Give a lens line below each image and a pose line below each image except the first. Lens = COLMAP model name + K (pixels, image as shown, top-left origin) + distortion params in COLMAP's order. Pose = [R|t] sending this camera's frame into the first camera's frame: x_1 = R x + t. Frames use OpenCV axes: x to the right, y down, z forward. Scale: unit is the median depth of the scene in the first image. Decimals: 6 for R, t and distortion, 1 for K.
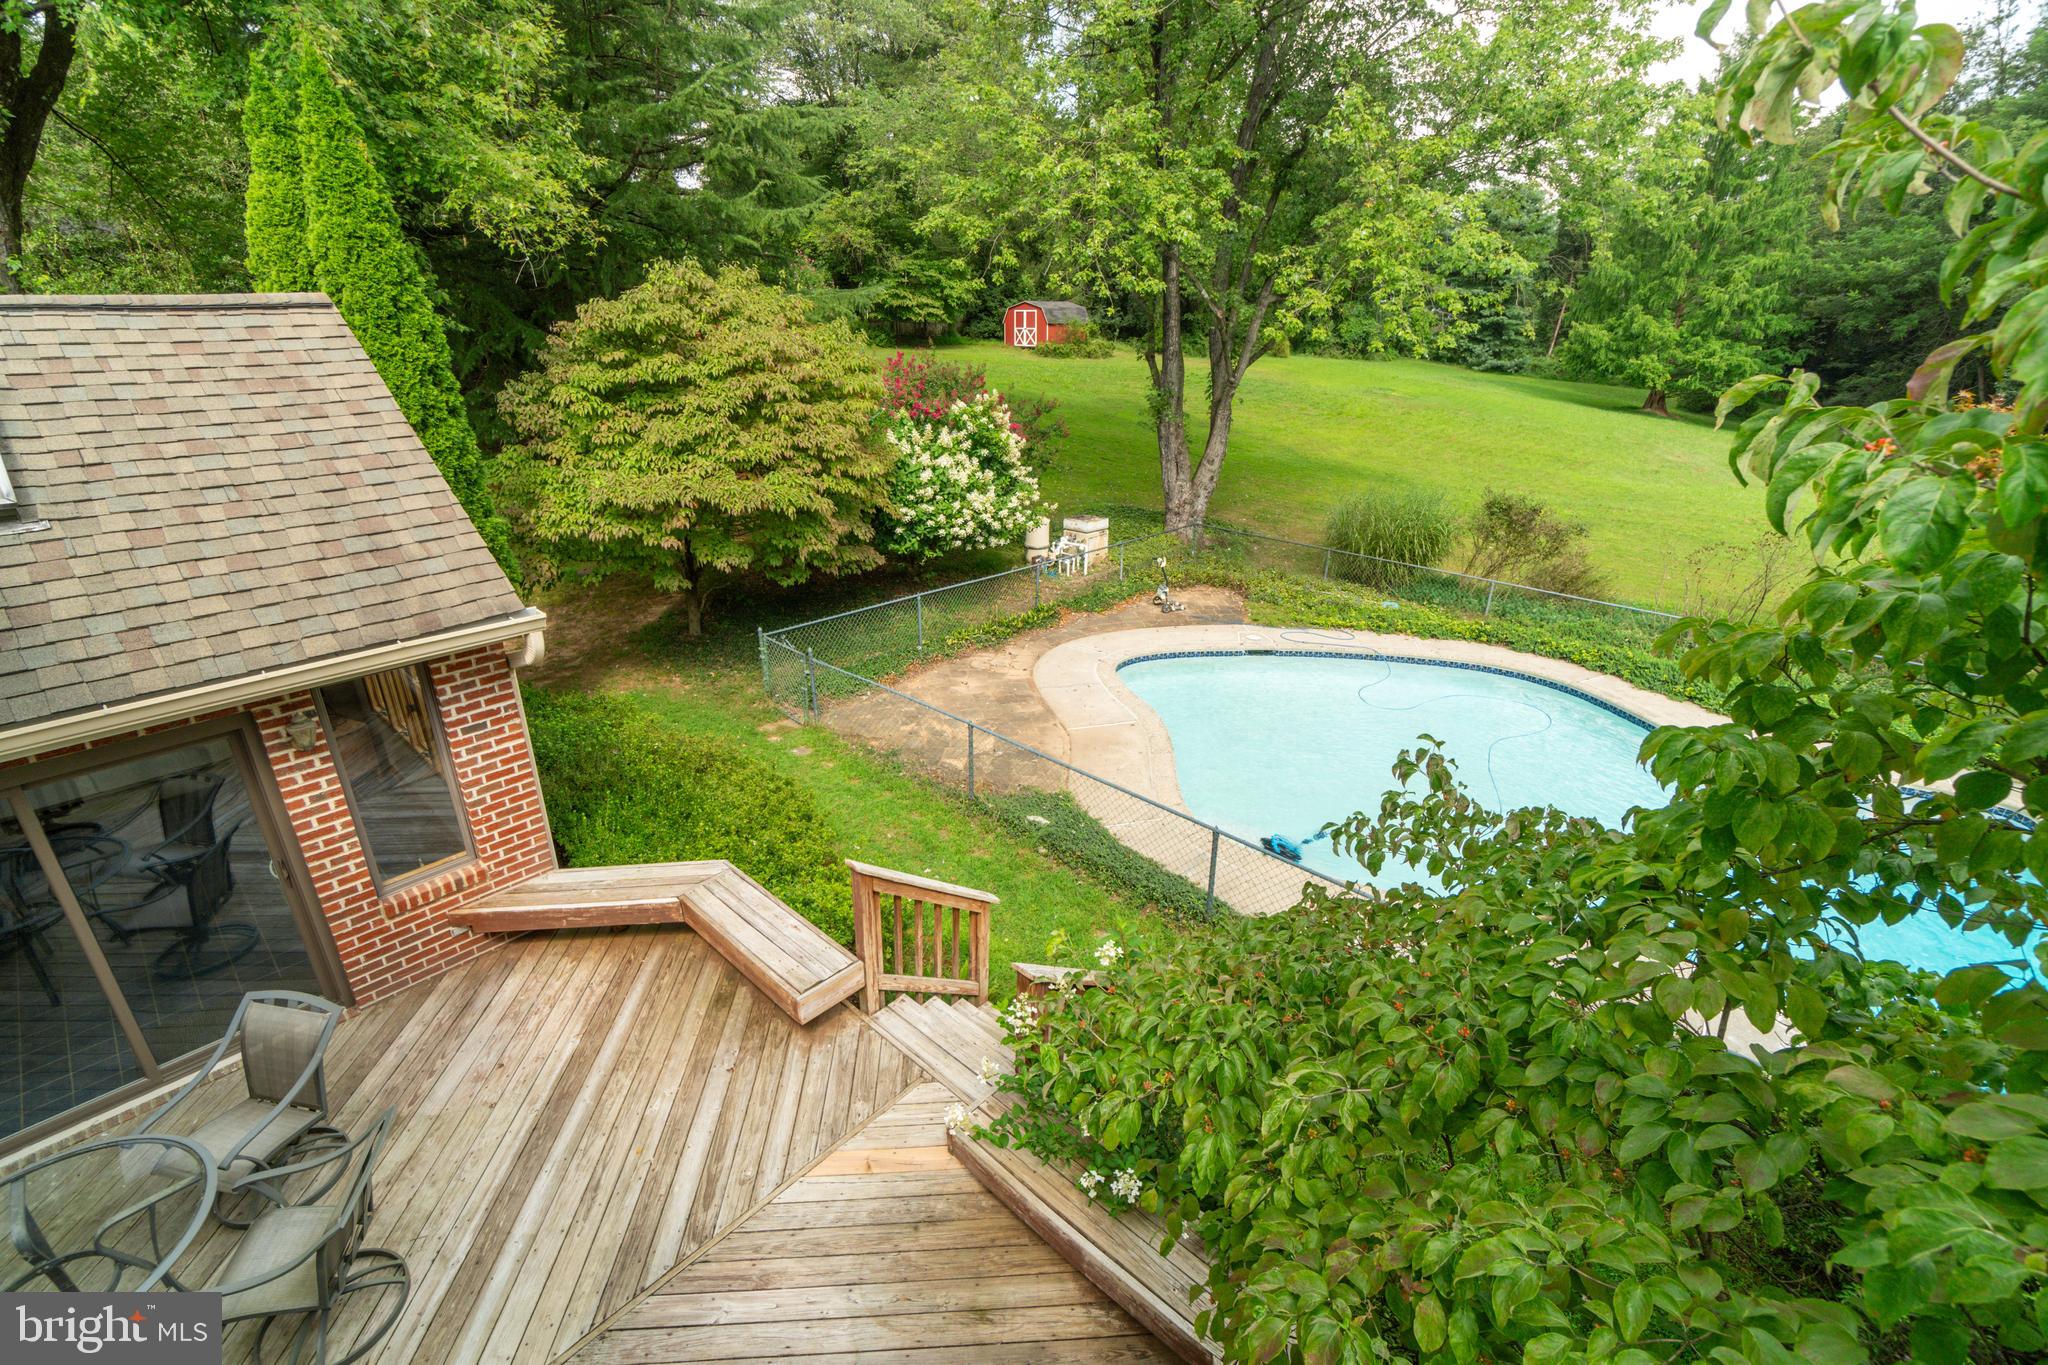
lens RADIAL K [[883.5, 0, 1022.0], [0, 883.5, 674.8], [0, 0, 1]] dist [0.001938, -0.000252]
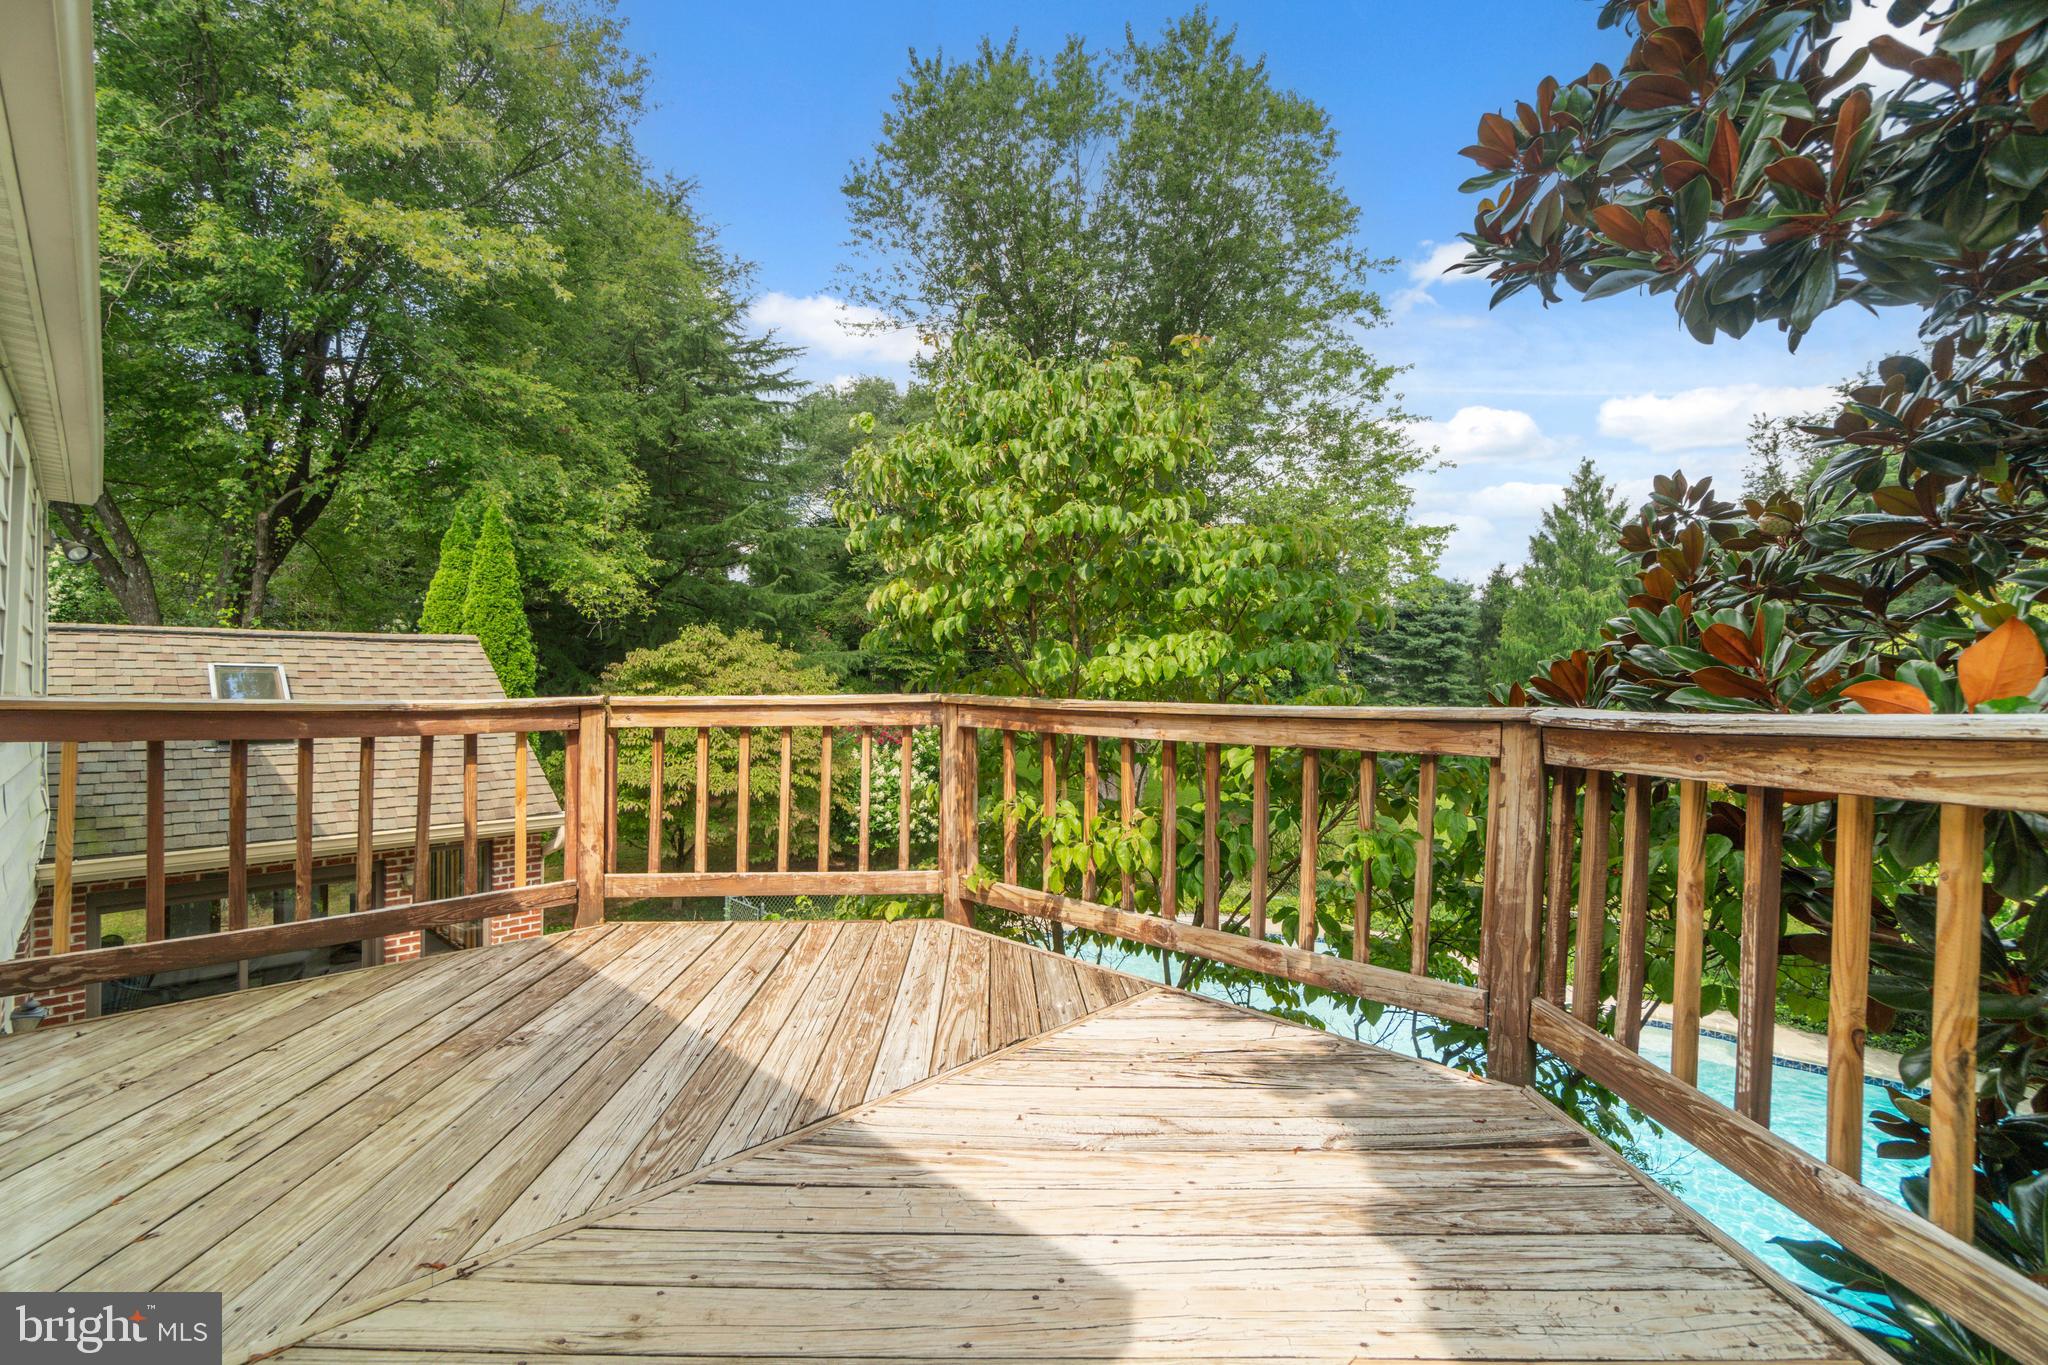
lens RADIAL K [[883.5, 0, 1015.4], [0, 883.5, 695.8], [0, 0, 1]] dist [0.001938, -0.000252]
pose [[0.999747, 0.005823, -0.021723, 0.146407], [-0.013364, 0.930696, -0.365551, 0.152723], [0.018089, 0.365748, 0.930538, -0.273930]]
